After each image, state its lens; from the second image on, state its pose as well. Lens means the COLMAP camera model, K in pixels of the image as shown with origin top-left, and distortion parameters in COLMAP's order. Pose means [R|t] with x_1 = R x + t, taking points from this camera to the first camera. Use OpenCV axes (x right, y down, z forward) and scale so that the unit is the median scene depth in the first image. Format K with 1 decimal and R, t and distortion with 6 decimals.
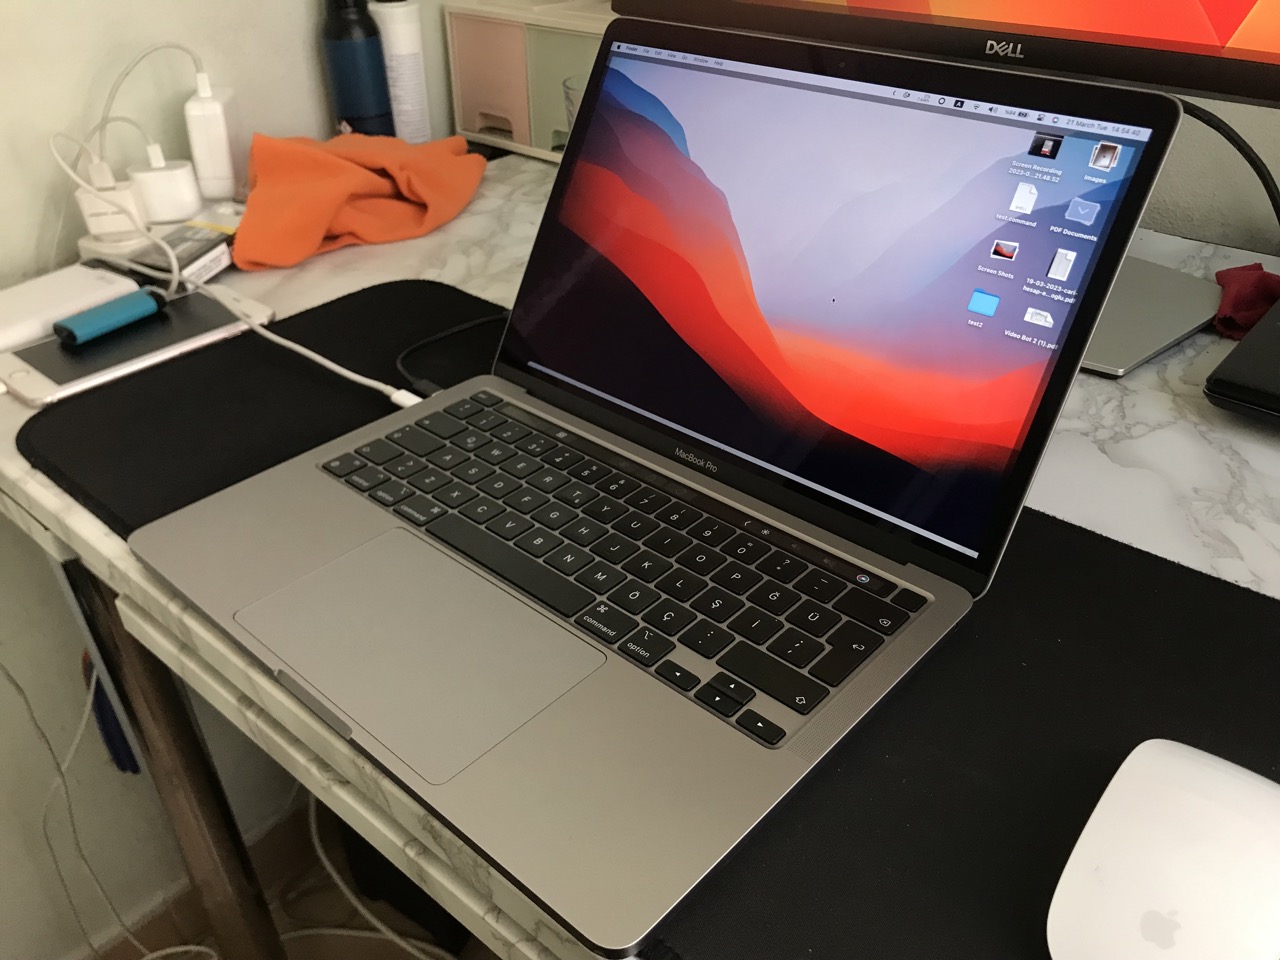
lens RADIAL K [[1018.0, 0, 686.4], [0, 1018.0, 571.2], [0, 0, 1]] dist [-0.009927, 0.040949]
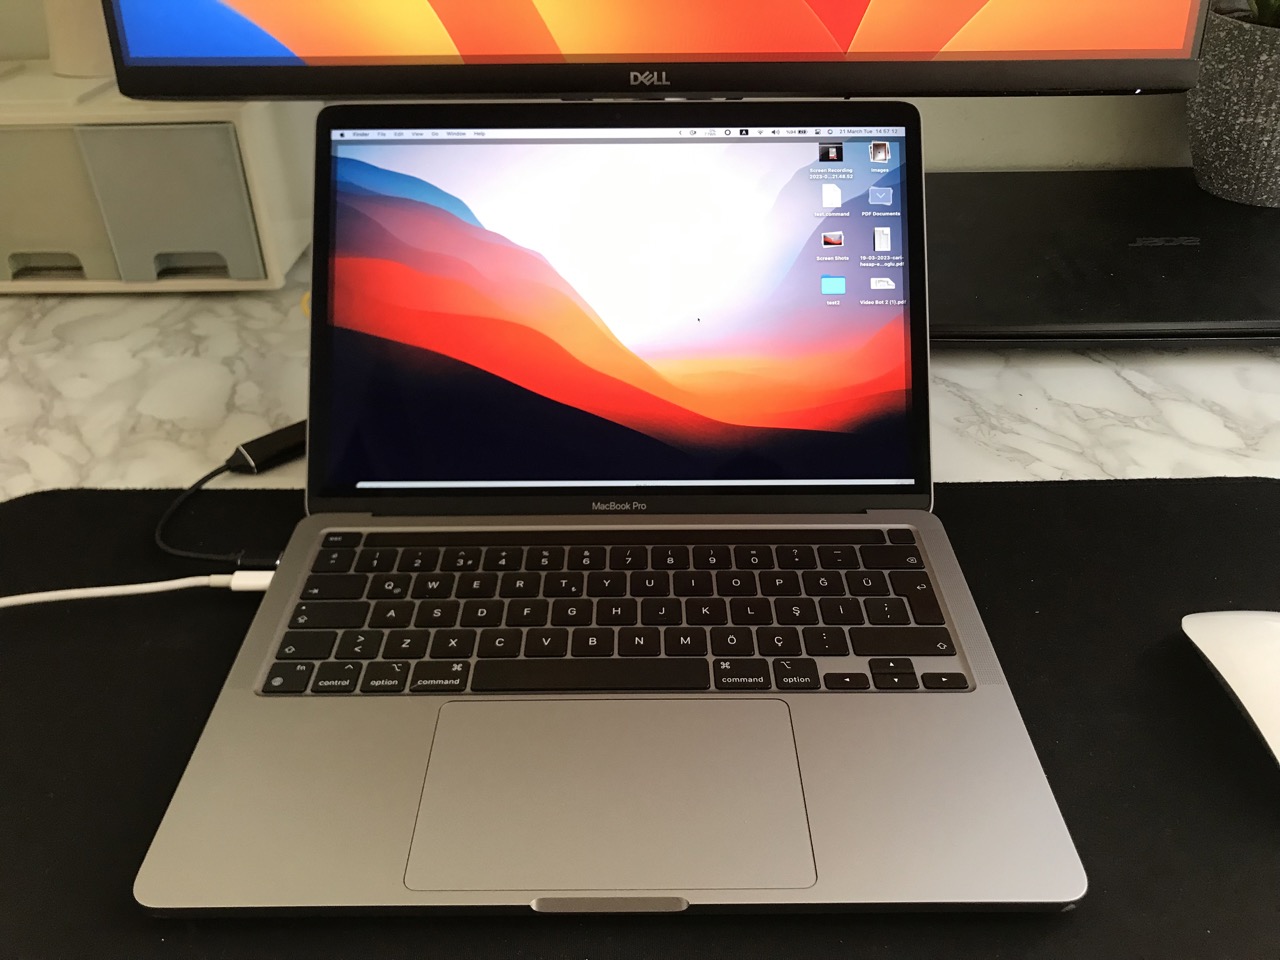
lens RADIAL K [[1020.7, 0, 645.7], [0, 1020.7, 473.5], [0, 0, 1]] dist [0.003415, 0.022795]
pose [[0.738704, -0.362777, 0.568074, -0.637232], [0.403020, 0.913277, 0.059153, -0.224194], [-0.540269, 0.185249, 0.820849, 0.181912]]
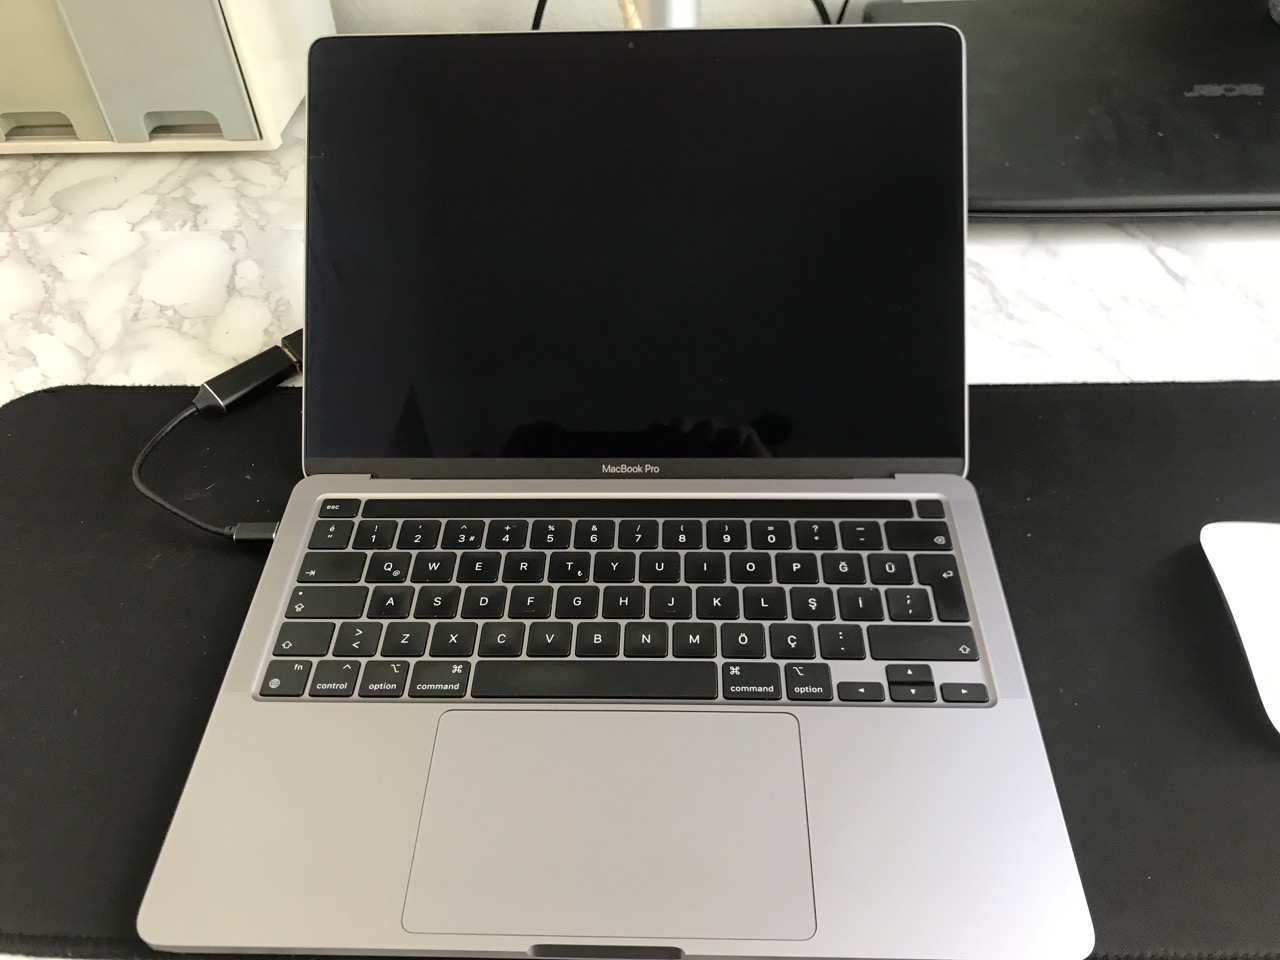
lens RADIAL K [[1020.7, 0, 643.4], [0, 1020.7, 475.9], [0, 0, 1]] dist [0.003415, 0.022795]
pose [[0.761499, -0.464759, 0.451794, -0.494435], [0.401528, 0.885431, 0.234065, -0.383069], [-0.508817, 0.003168, 0.860869, 0.211529]]
